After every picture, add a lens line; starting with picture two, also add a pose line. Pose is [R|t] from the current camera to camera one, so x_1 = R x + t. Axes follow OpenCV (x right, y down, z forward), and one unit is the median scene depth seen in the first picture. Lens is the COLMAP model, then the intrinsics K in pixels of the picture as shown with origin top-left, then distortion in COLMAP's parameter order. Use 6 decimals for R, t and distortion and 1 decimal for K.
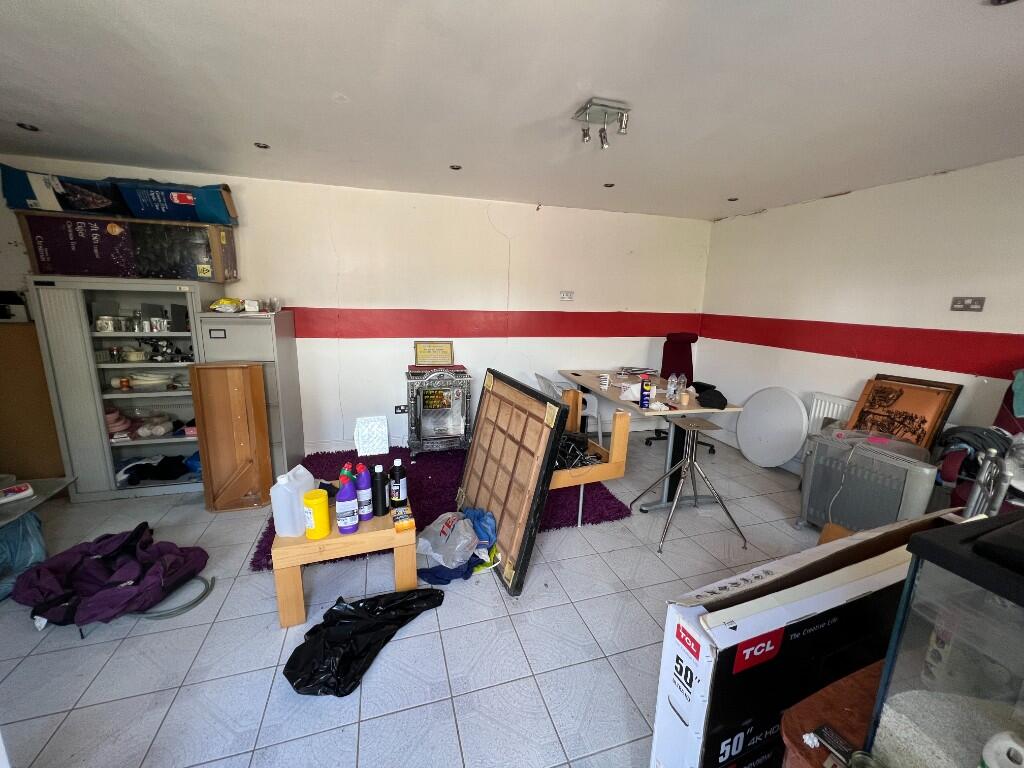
lens RADIAL K [[408.5, 0, 509.7], [0, 408.5, 380.7], [0, 0, 1]] dist [-0.001495, -0.000260]
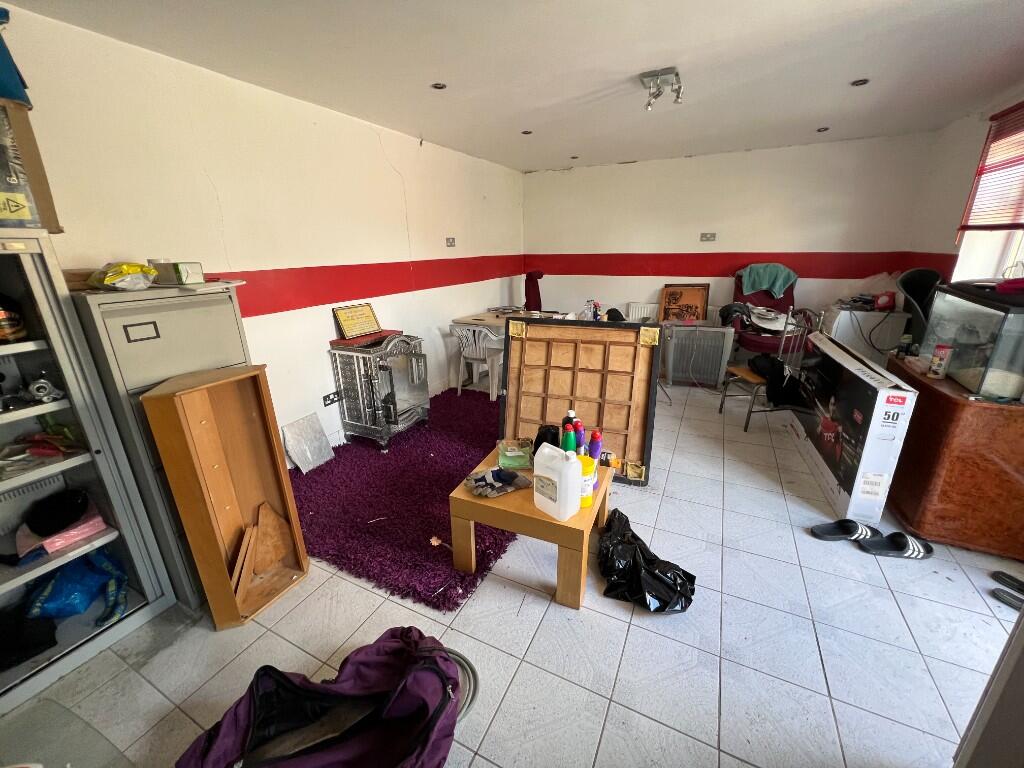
lens RADIAL K [[410.4, 0, 510.3], [0, 410.4, 379.6], [0, 0, 1]] dist [-0.000829, -0.000107]
pose [[0.693611, -0.257992, 0.672565, -0.754902], [0.180273, 0.966123, 0.184685, -0.066894], [-0.697428, -0.006854, 0.716622, 0.286182]]
